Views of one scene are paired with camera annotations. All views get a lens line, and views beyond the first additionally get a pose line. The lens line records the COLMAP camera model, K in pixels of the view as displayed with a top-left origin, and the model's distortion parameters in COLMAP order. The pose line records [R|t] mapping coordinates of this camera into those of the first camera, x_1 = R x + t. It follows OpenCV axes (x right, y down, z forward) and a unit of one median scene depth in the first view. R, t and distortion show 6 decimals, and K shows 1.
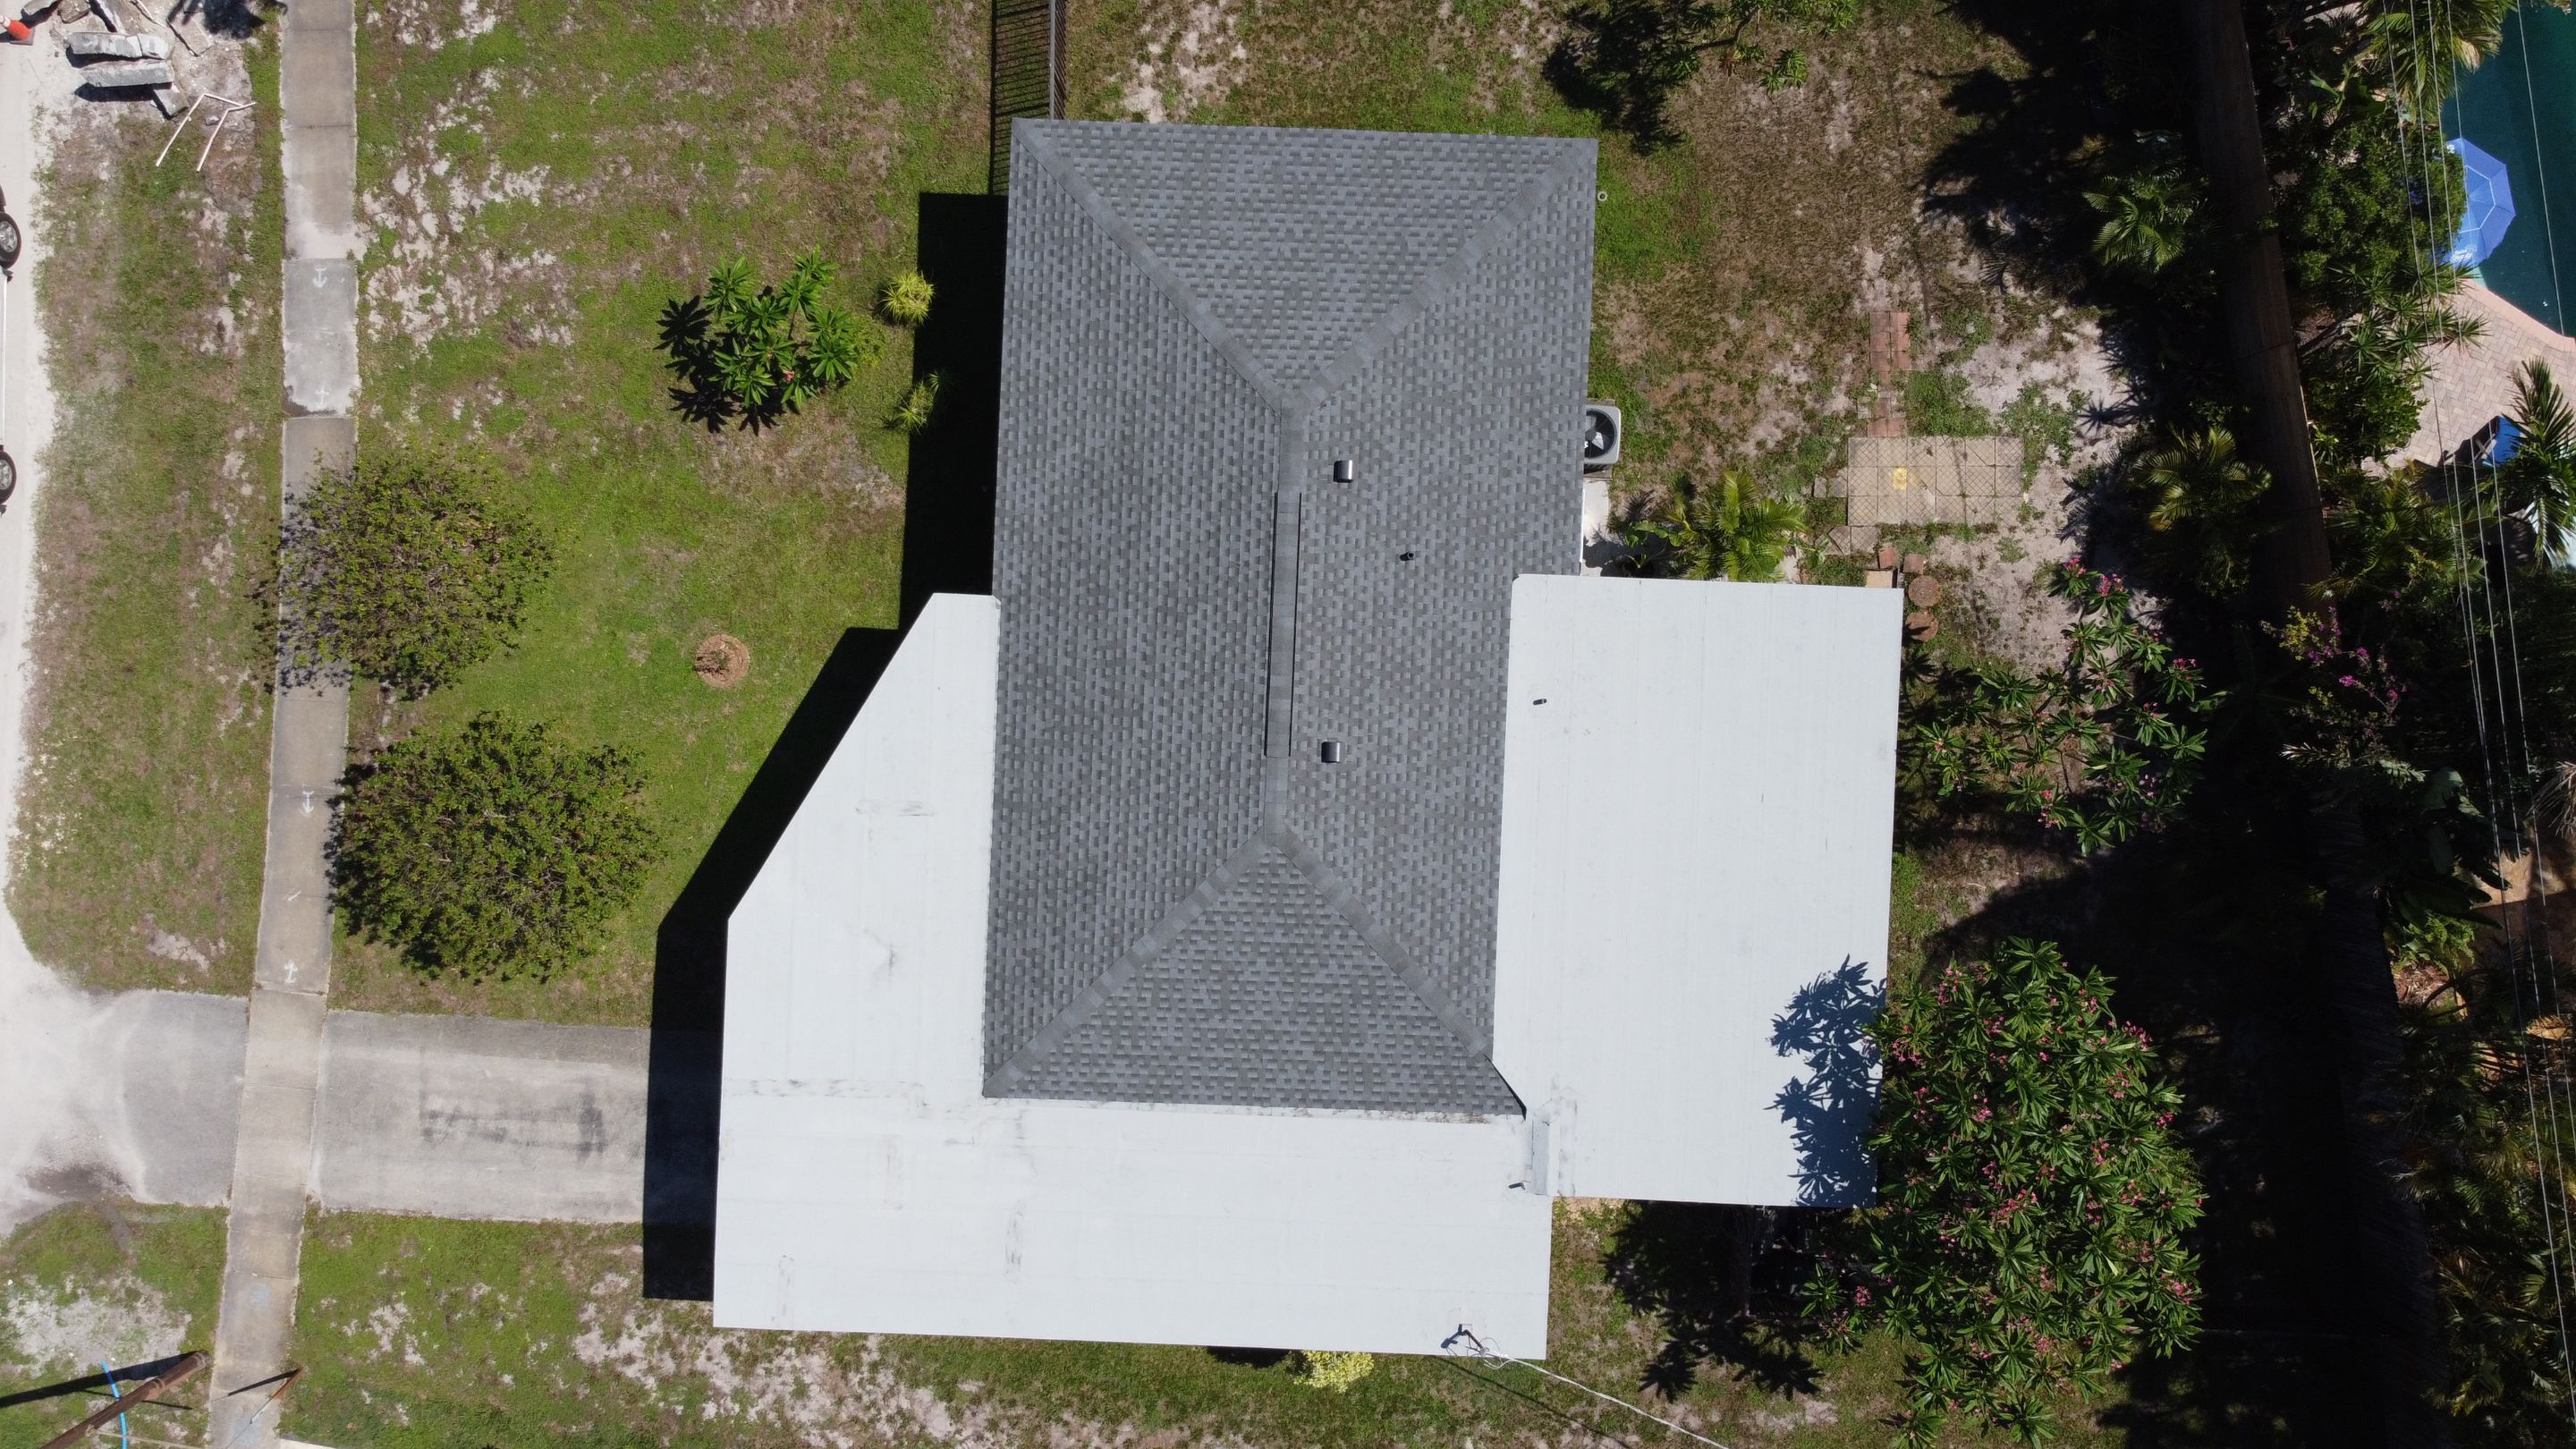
lens RADIAL K [[1951.4, 0, 1284.0], [0, 1951.4, 702.8], [0, 0, 1]] dist [0.009150, -0.017229]
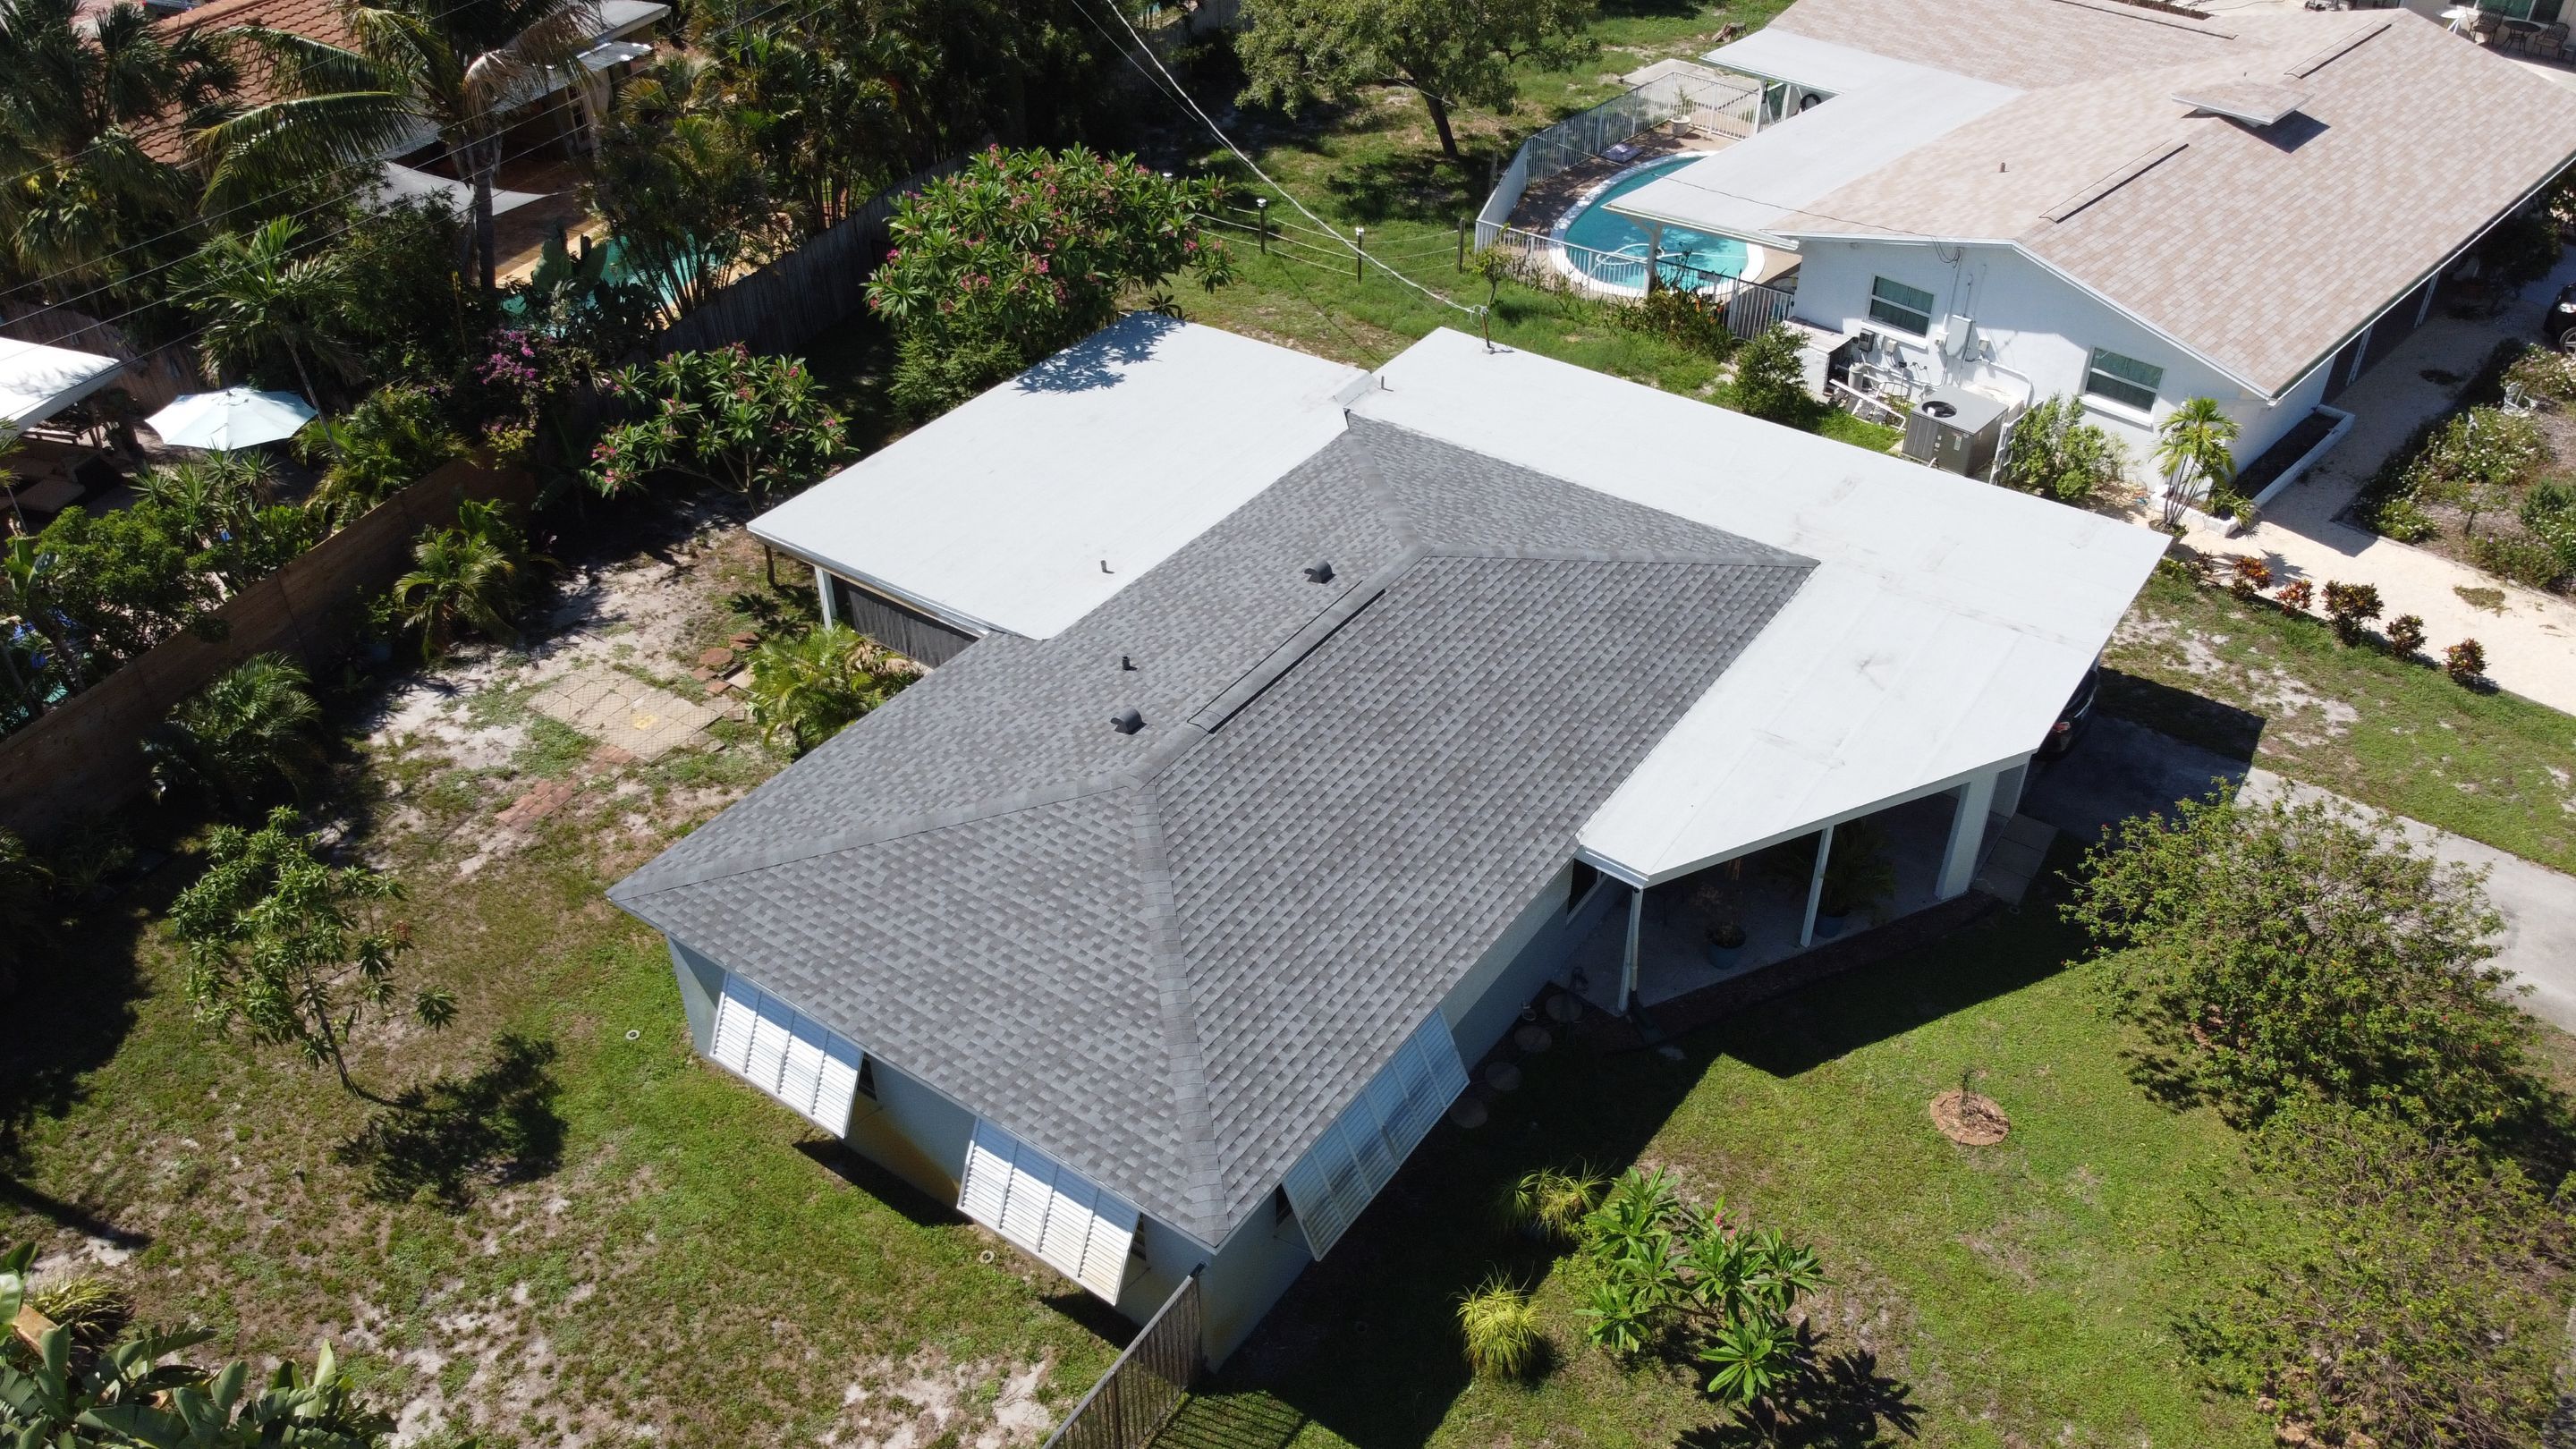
lens RADIAL K [[1951.4, 0, 1278.9], [0, 1951.4, 715.8], [0, 0, 1]] dist [0.009150, -0.017229]
pose [[-0.838257, -0.313990, 0.445798, -0.350713], [0.545070, -0.504976, 0.669252, -0.570487], [0.014979, 0.803996, 0.594446, 0.449311]]
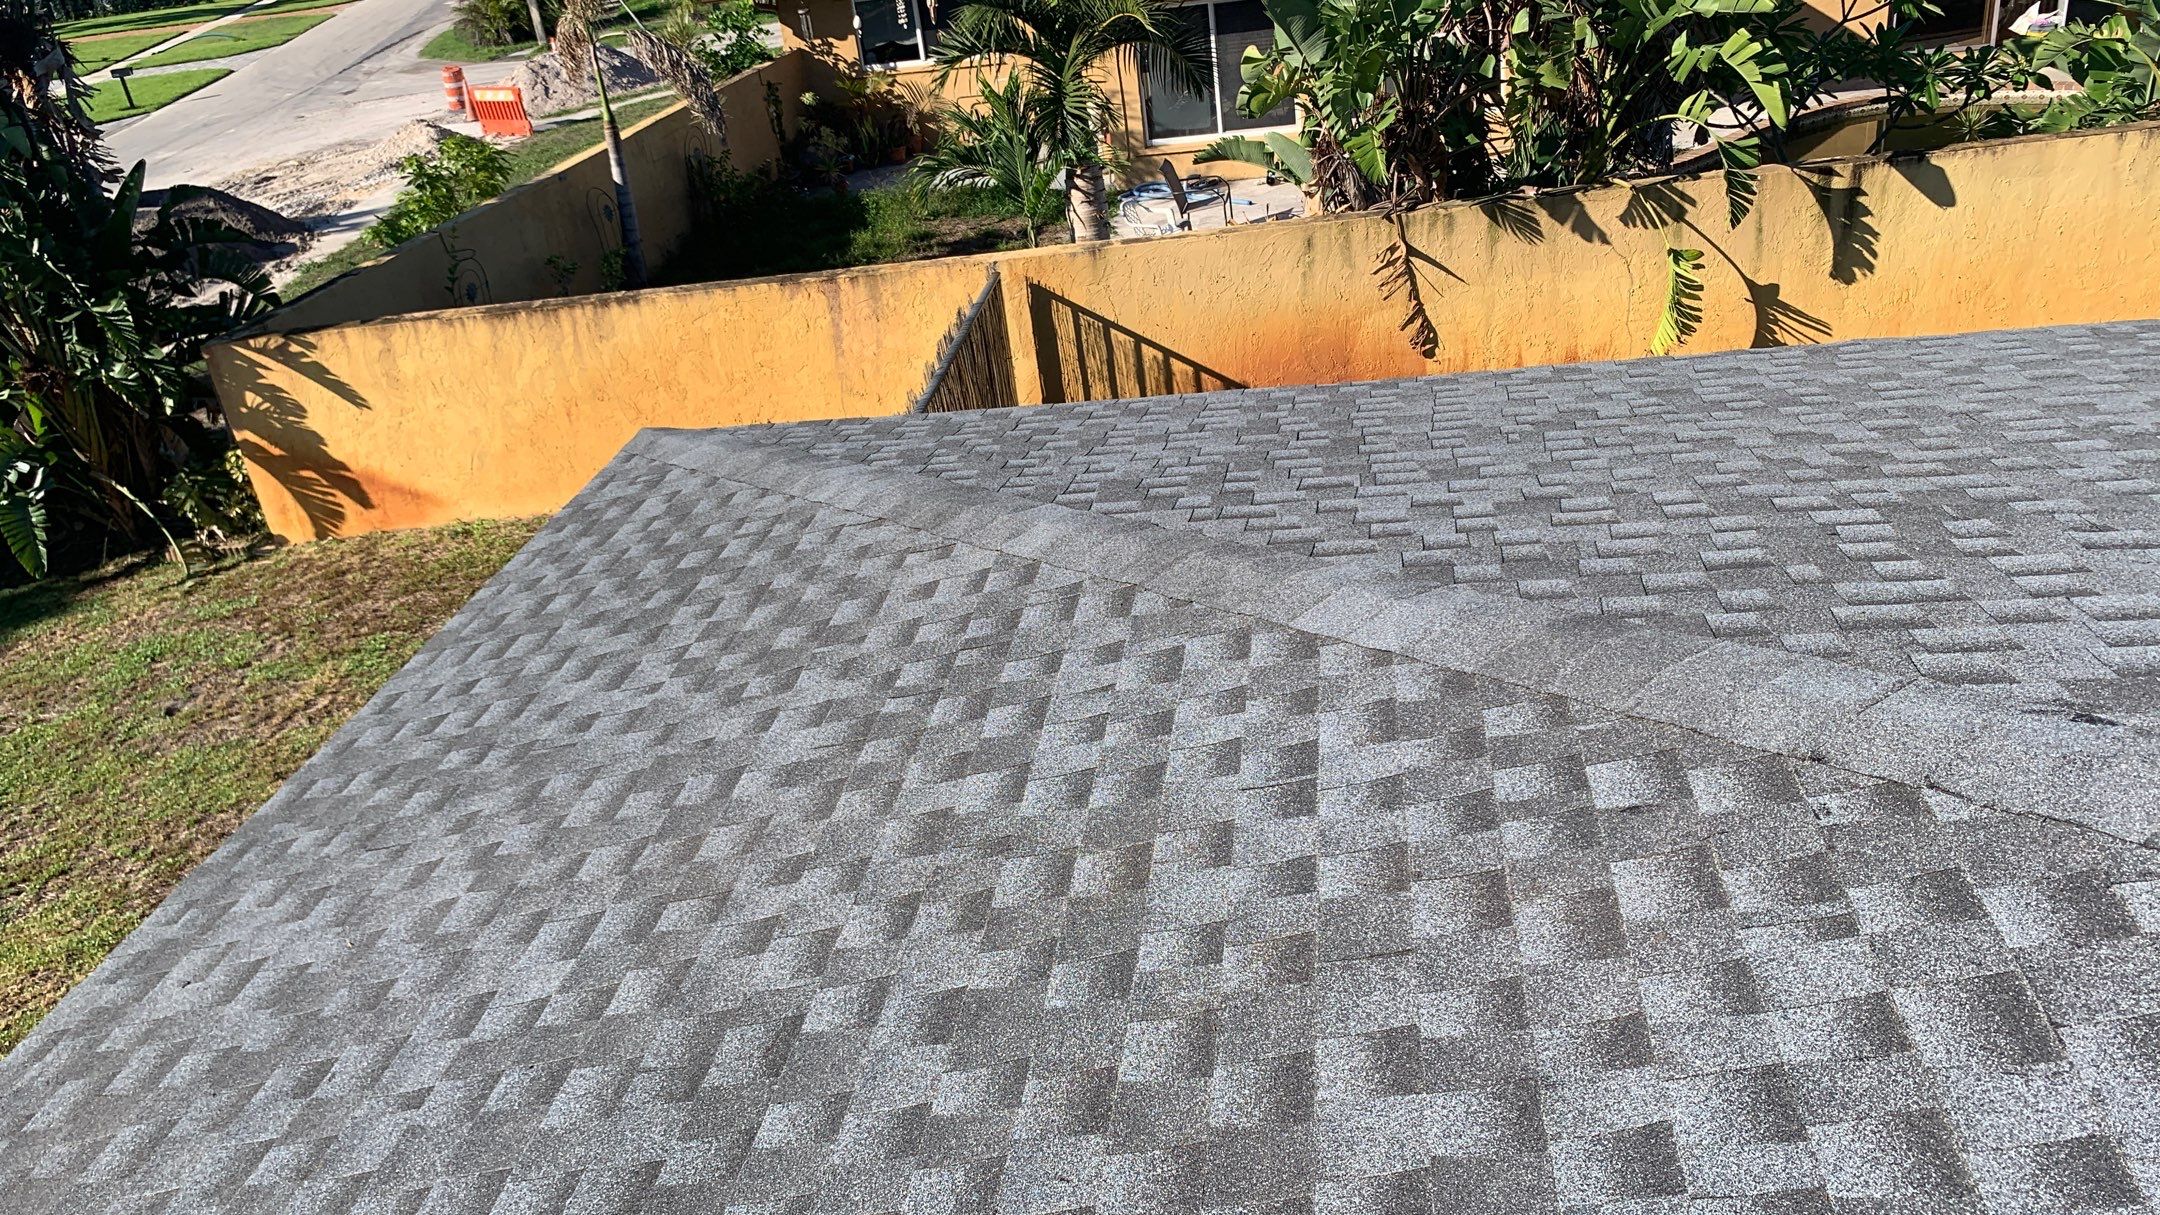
lens RADIAL K [[1647.4, 0, 1075.0], [0, 1647.4, 609.0], [0, 0, 1]] dist [0.045532, -0.050947]
pose [[0.987424, -0.060888, -0.145898, -0.039804], [-0.102486, 0.456151, -0.883981, -0.074780], [0.120376, 0.887817, 0.444174, 0.847277]]
